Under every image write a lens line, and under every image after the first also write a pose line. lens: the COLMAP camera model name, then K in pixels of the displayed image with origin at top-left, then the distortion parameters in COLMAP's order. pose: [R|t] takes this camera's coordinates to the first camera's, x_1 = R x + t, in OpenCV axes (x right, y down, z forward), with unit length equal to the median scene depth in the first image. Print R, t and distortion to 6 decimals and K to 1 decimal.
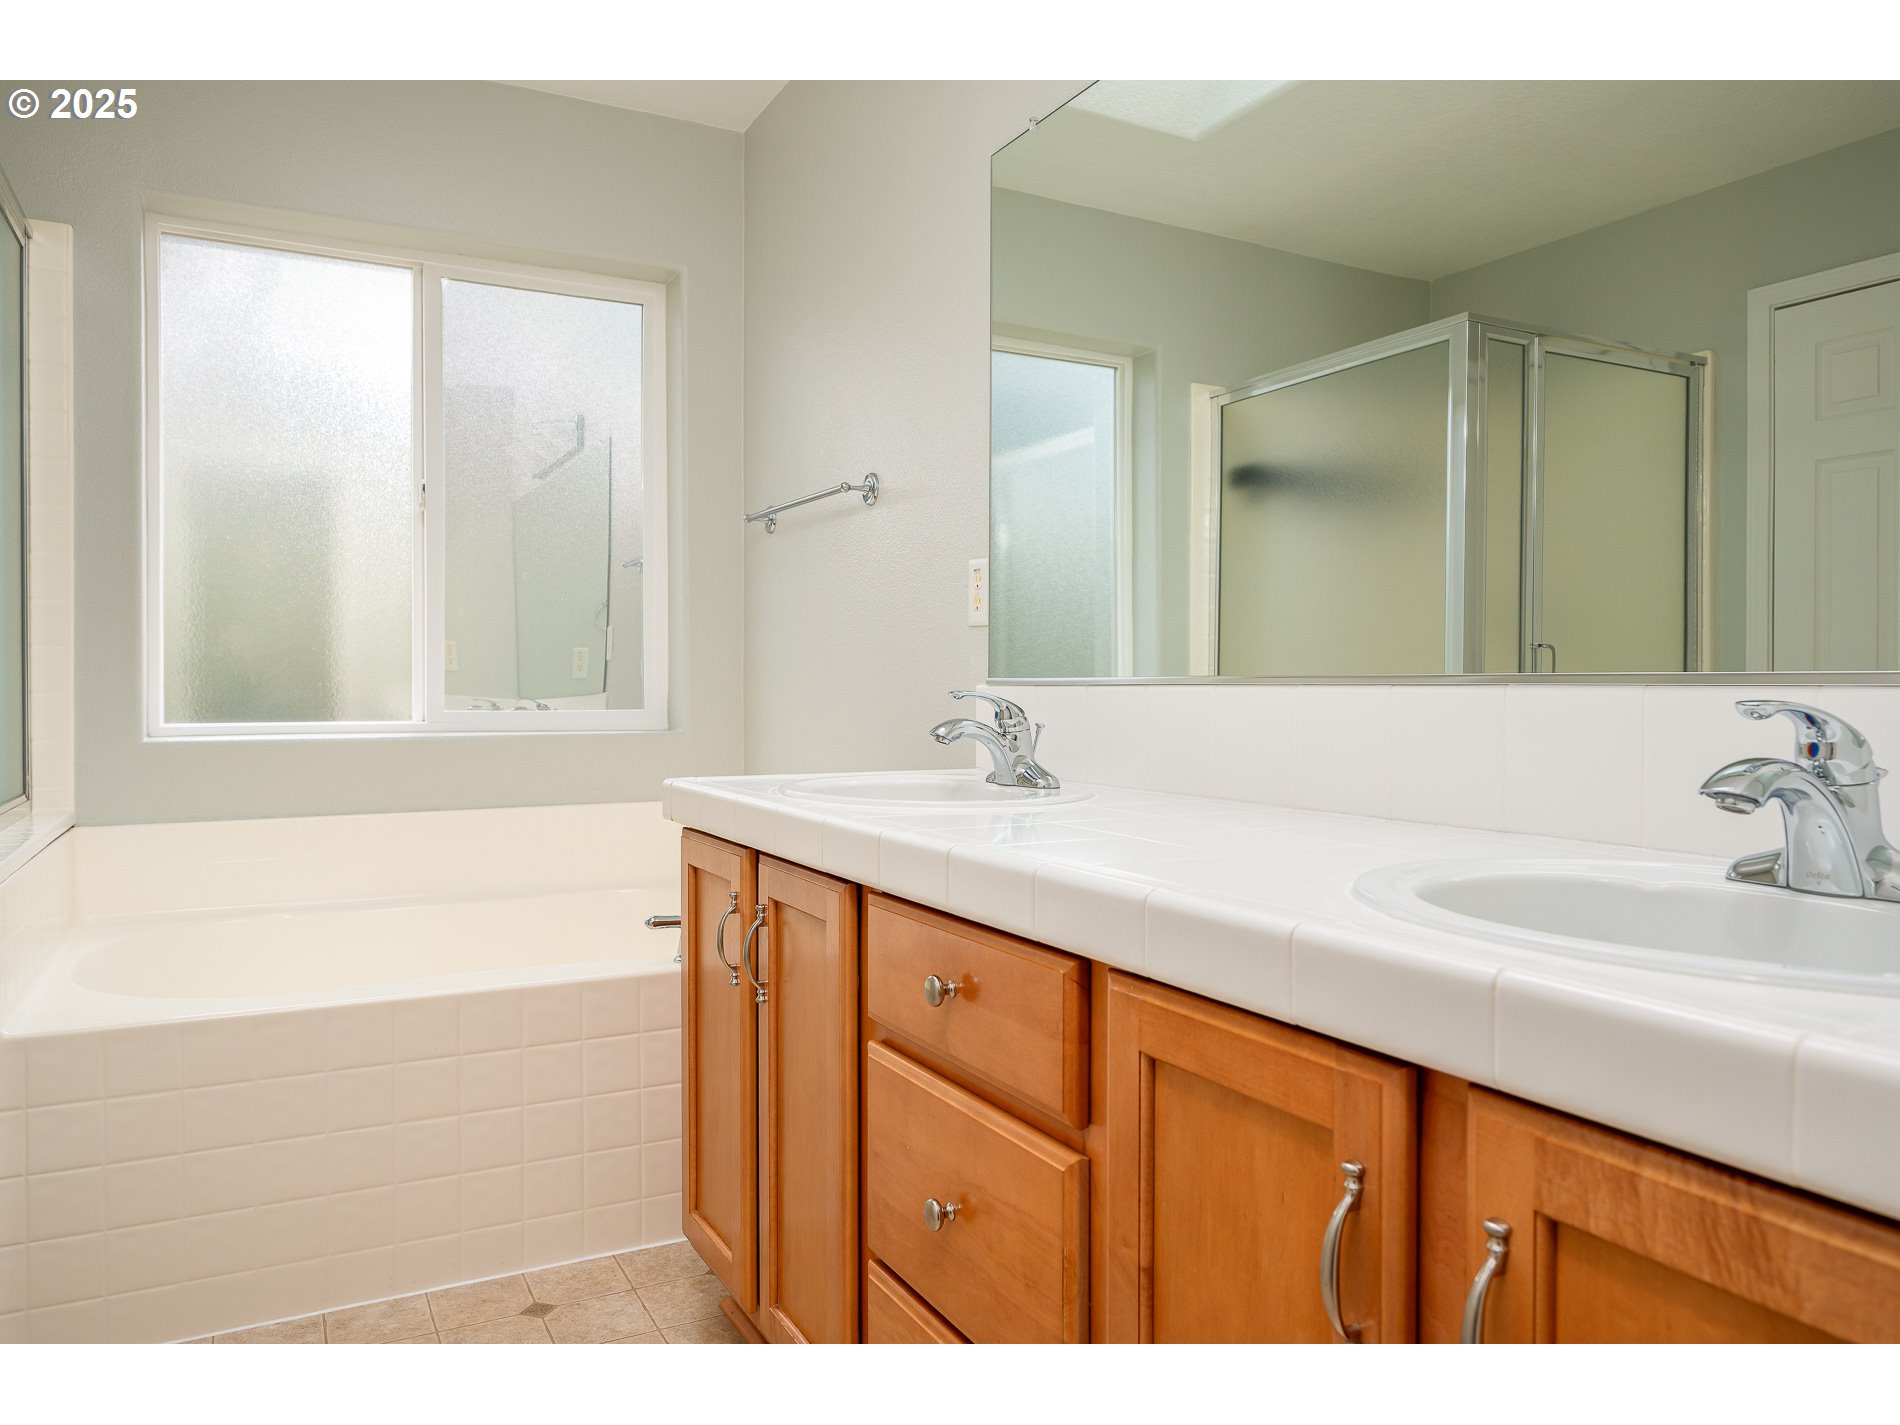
lens RADIAL K [[1346.9, 0, 860.7], [0, 1346.9, 711.9], [0, 0, 1]] dist [-0.001384, -0.001076]
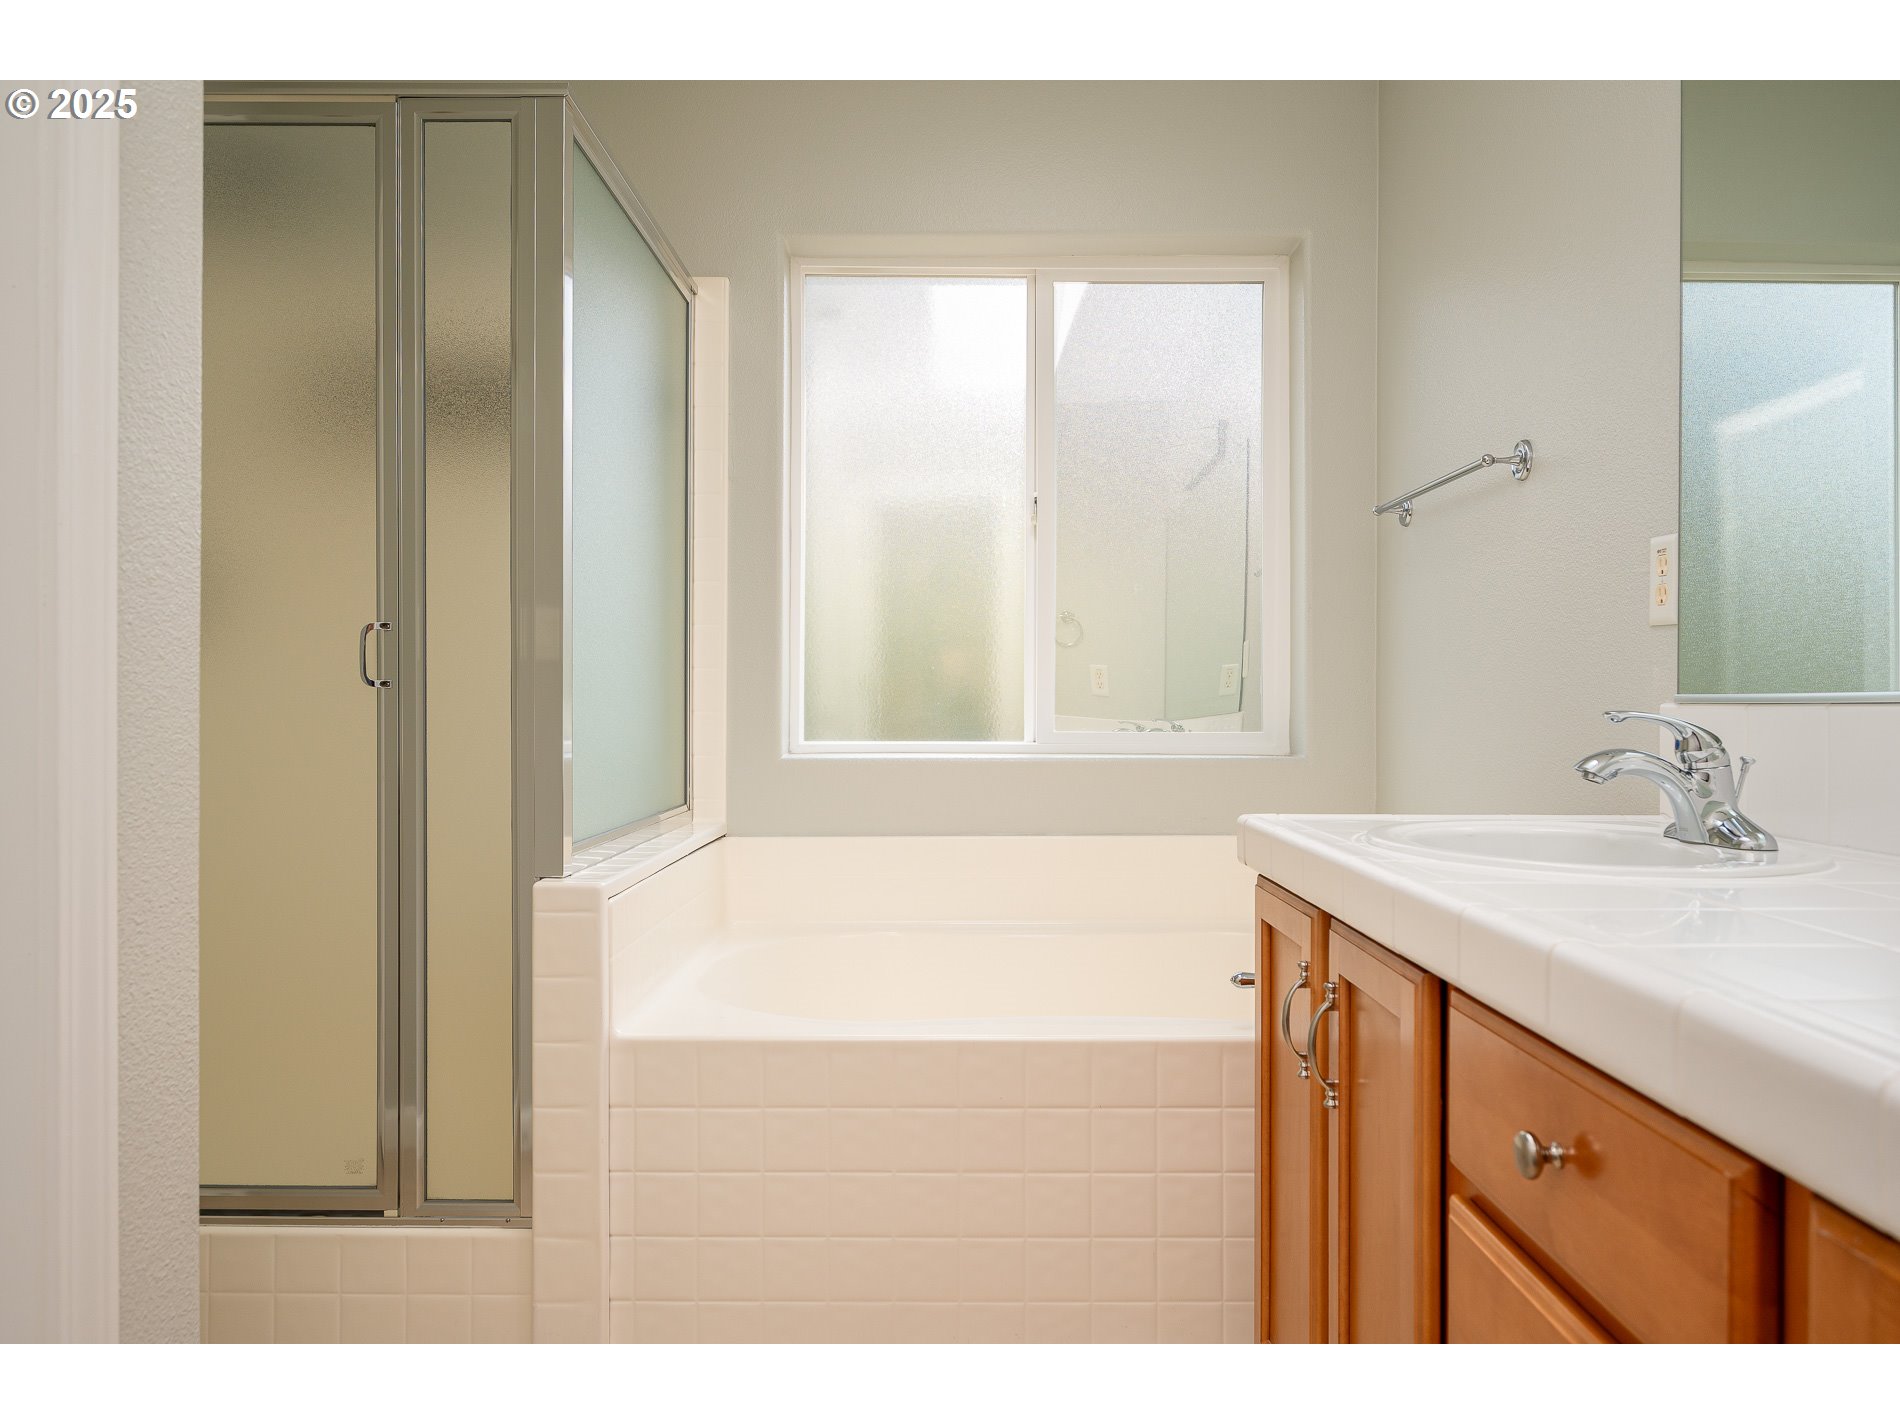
lens RADIAL K [[1336.7, 0, 950.5], [0, 1336.7, 711.5], [0, 0, 1]] dist [-0.002121, -0.002341]
pose [[0.904260, 0.003000, -0.426971, 0.050429], [-0.009922, 0.999853, -0.013987, -0.001531], [0.426867, 0.016884, 0.904157, 0.173924]]
